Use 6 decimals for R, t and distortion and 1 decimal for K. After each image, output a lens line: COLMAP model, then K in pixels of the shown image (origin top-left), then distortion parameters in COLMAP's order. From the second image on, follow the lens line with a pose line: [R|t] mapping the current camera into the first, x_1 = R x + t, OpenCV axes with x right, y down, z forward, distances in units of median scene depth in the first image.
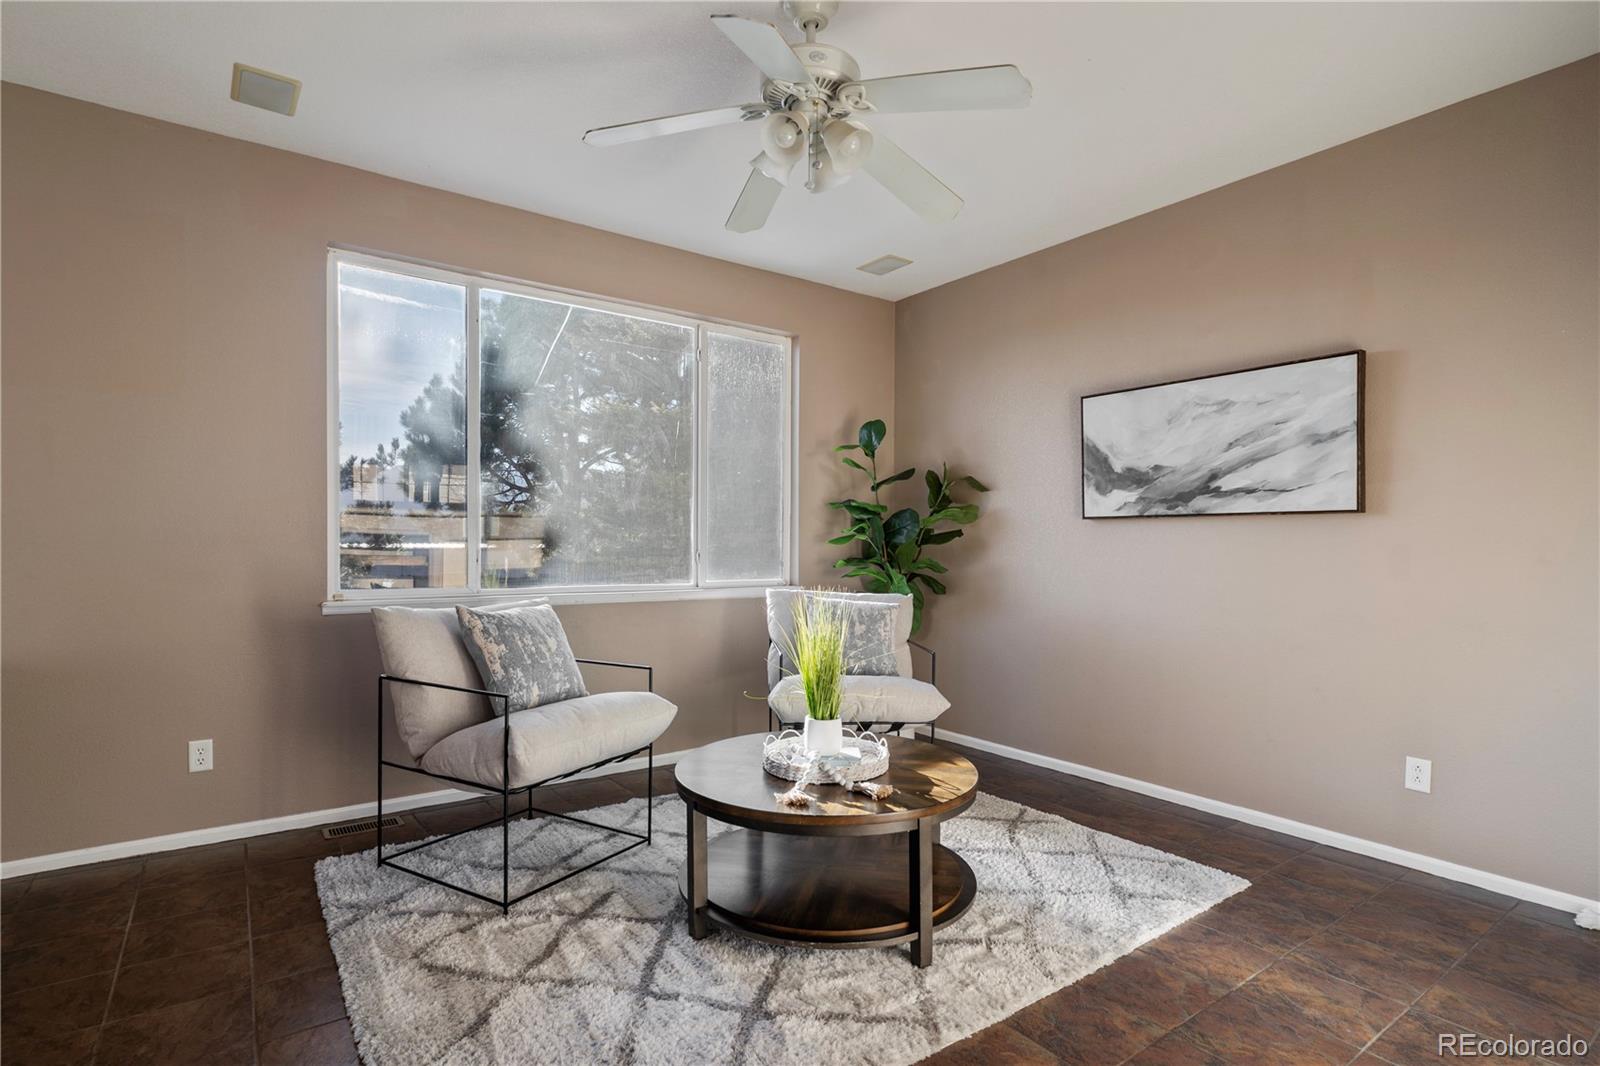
lens RADIAL K [[776.9, 0, 794.0], [0, 776.9, 545.7], [0, 0, 1]] dist [-0.007456, 0.002243]
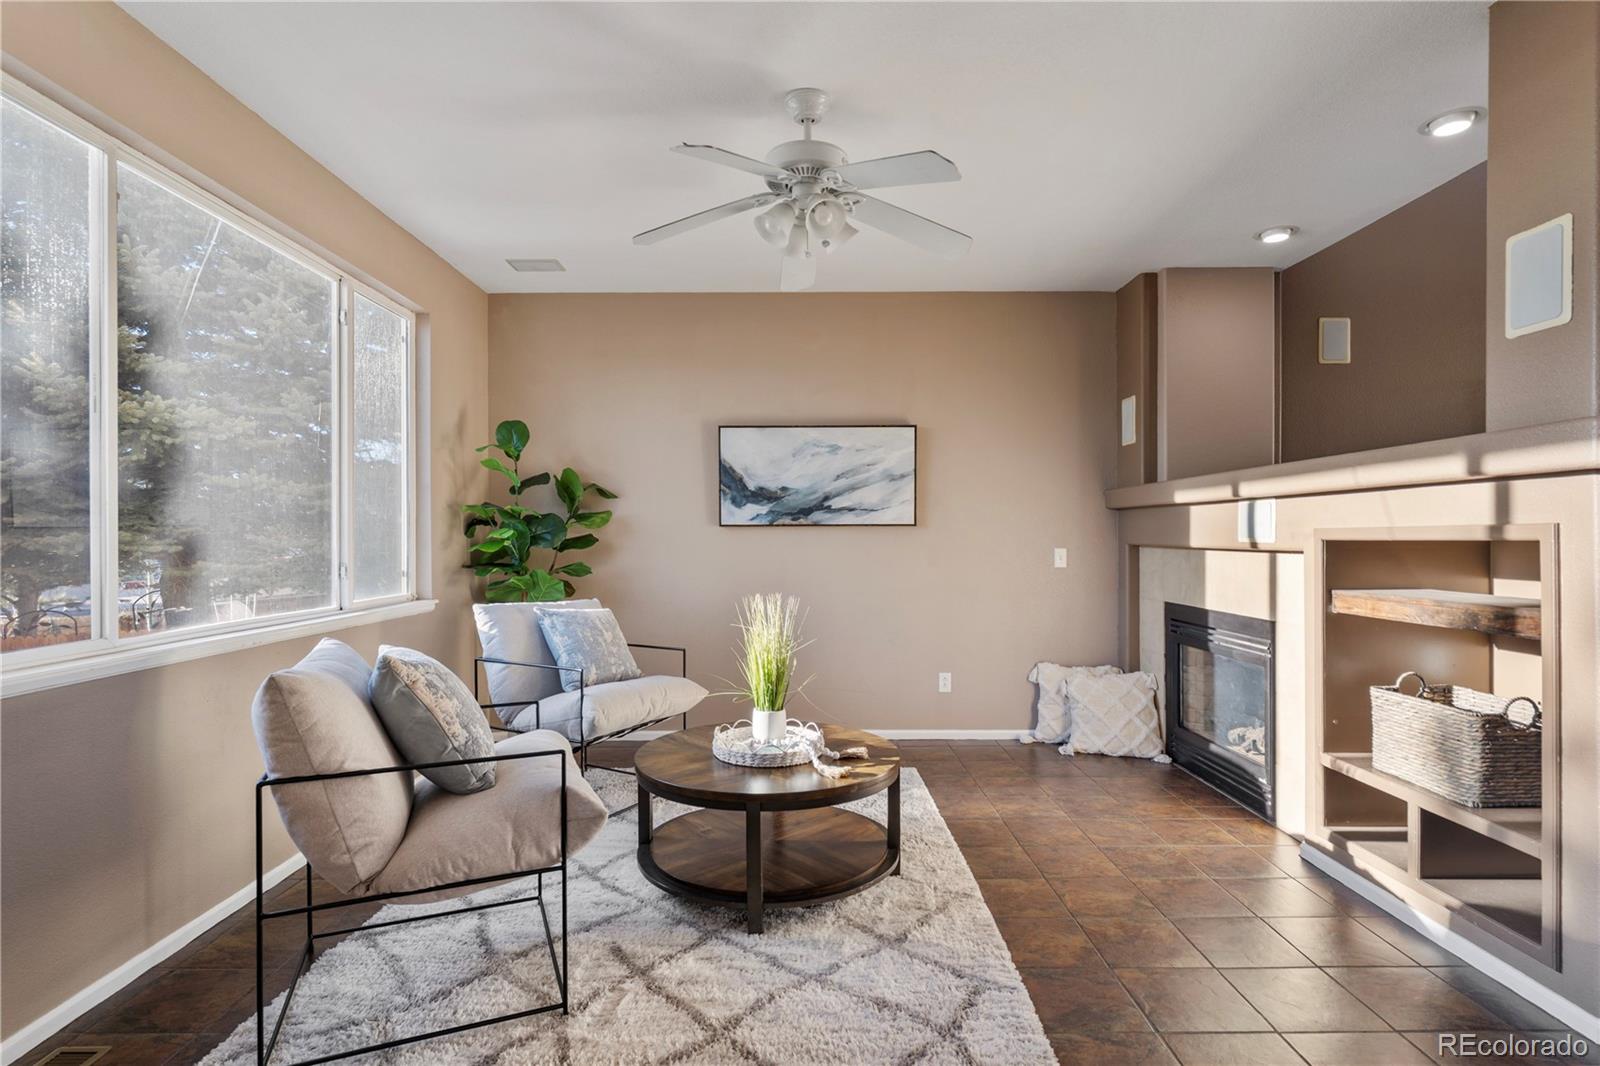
lens RADIAL K [[776.9, 0, 790.4], [0, 776.9, 522.8], [0, 0, 1]] dist [-0.007456, 0.002243]
pose [[0.601462, 0.004988, 0.798886, -0.626574], [0.009144, 0.999872, -0.013127, -0.026917], [-0.798849, 0.015200, 0.601339, 0.210897]]
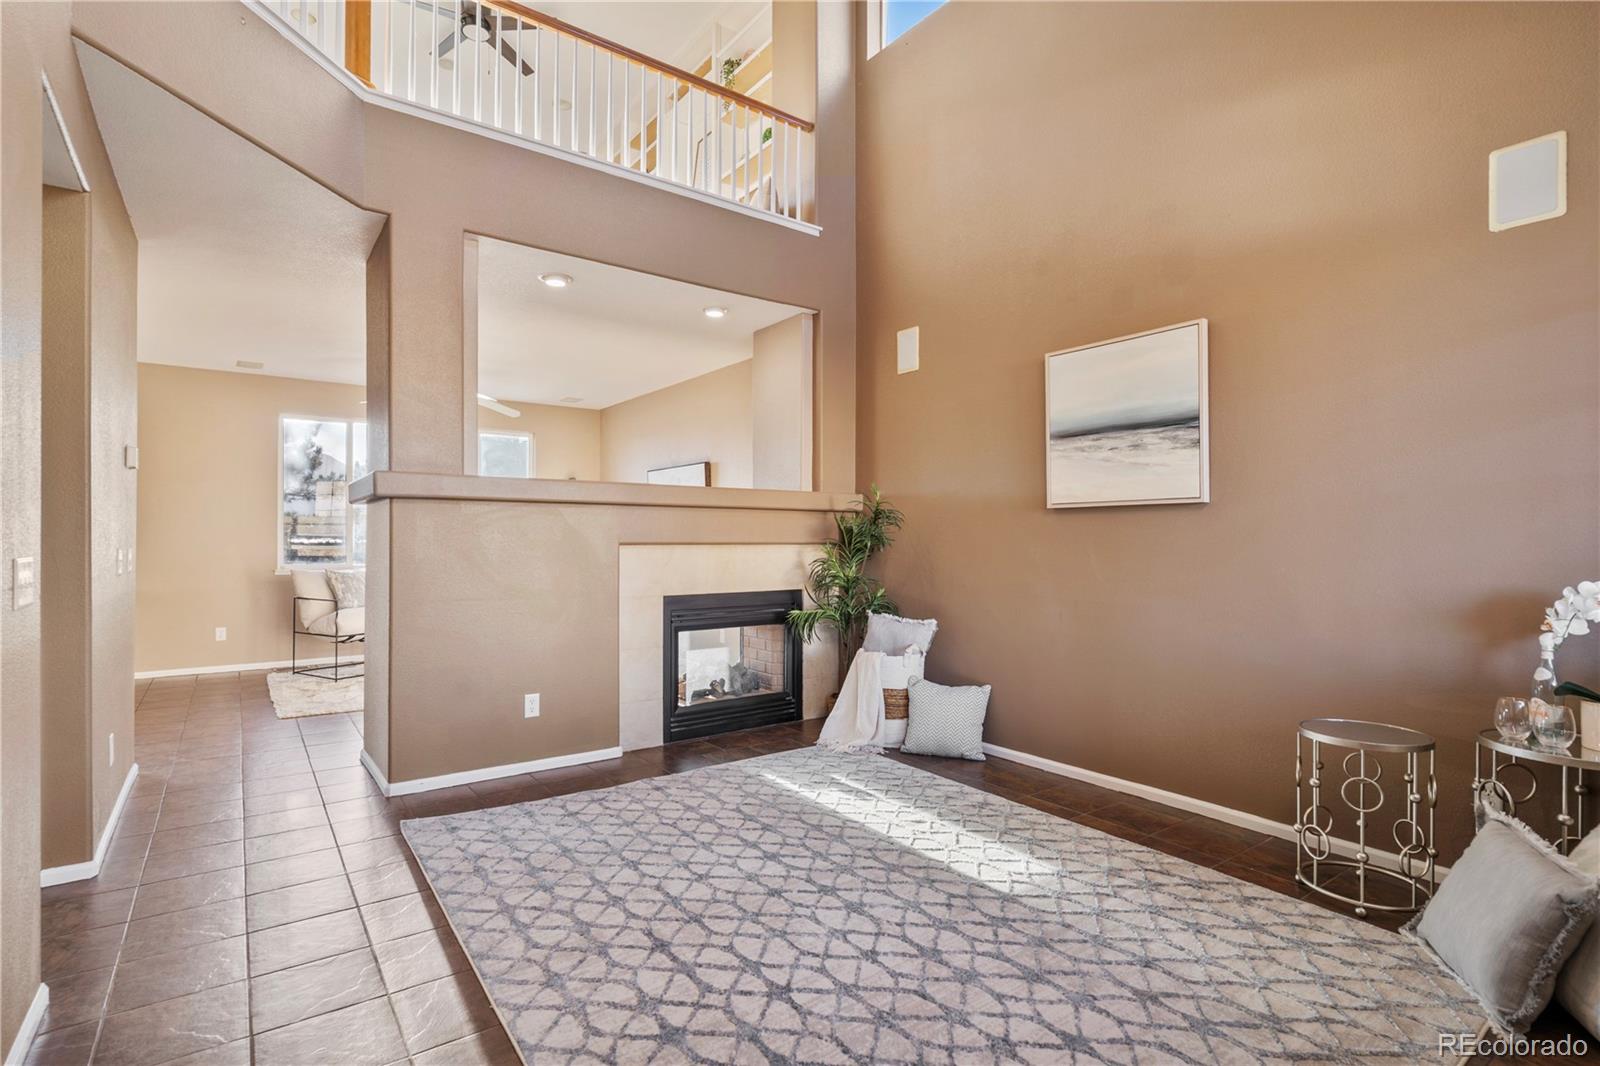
lens RADIAL K [[766.5, 0, 792.8], [0, 766.5, 534.8], [0, 0, 1]] dist [-0.004343, -0.001056]
pose [[0.999971, -0.001380, -0.007441, 0.839825], [0.001238, 0.999820, -0.018956, 0.014685], [0.007466, 0.018946, 0.999793, -1.115894]]
